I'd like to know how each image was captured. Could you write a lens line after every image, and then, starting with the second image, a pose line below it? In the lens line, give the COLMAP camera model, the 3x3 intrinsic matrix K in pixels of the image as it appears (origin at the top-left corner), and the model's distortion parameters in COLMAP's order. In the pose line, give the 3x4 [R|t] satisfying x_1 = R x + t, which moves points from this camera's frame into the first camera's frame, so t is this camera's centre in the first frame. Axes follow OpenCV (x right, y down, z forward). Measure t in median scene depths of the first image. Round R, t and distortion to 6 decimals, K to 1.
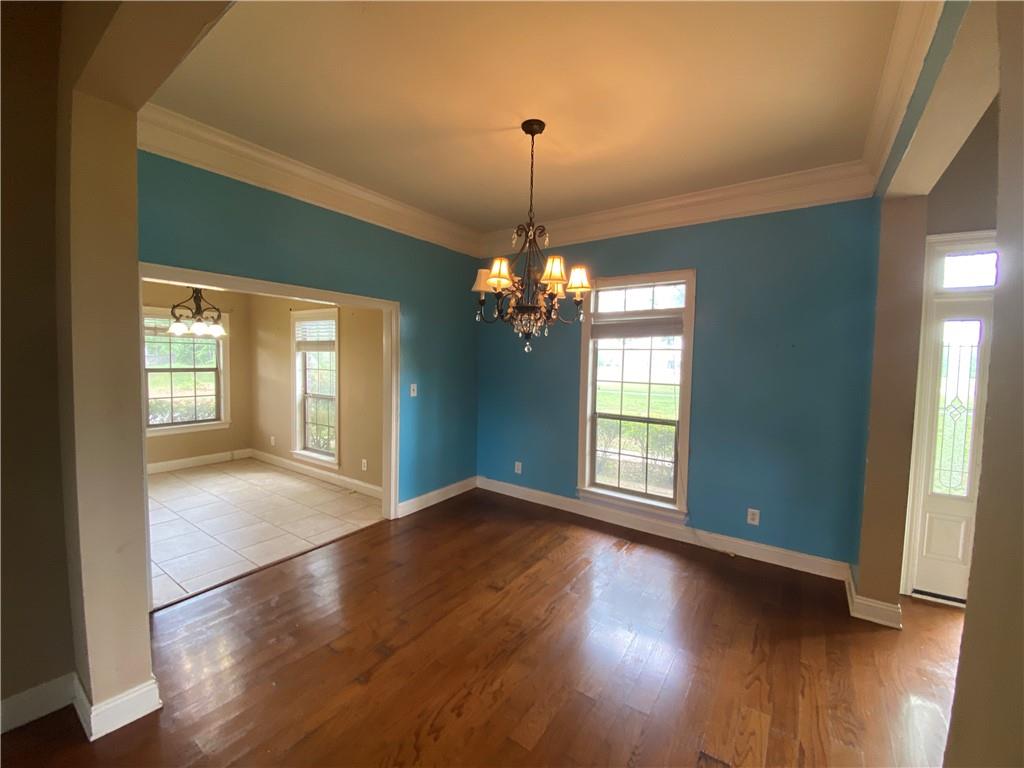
lens RADIAL K [[430.7, 0, 513.7], [0, 430.7, 385.3], [0, 0, 1]] dist [-0.002190, -0.001616]
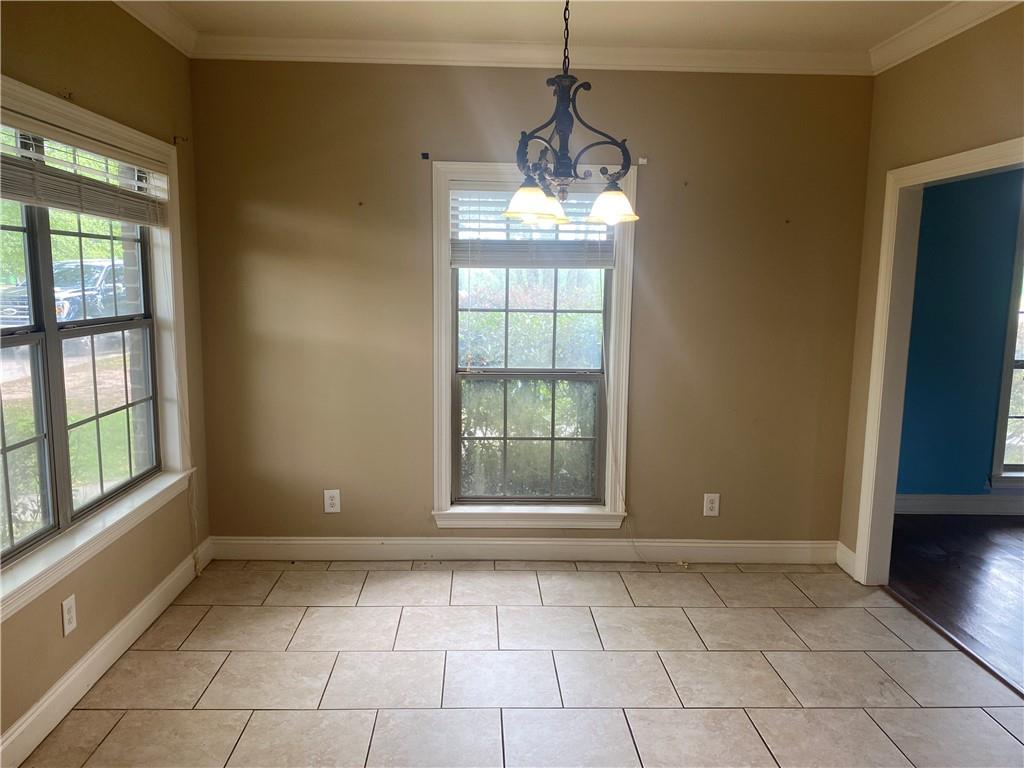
lens RADIAL K [[787.9, 0, 508.6], [0, 787.9, 387.0], [0, 0, 1]] dist [0.000672, -0.005419]
pose [[0.798684, -0.086358, 0.595522, -0.916294], [0.037688, 0.994884, 0.093726, -0.033299], [-0.600570, -0.052413, 0.797853, 0.381267]]
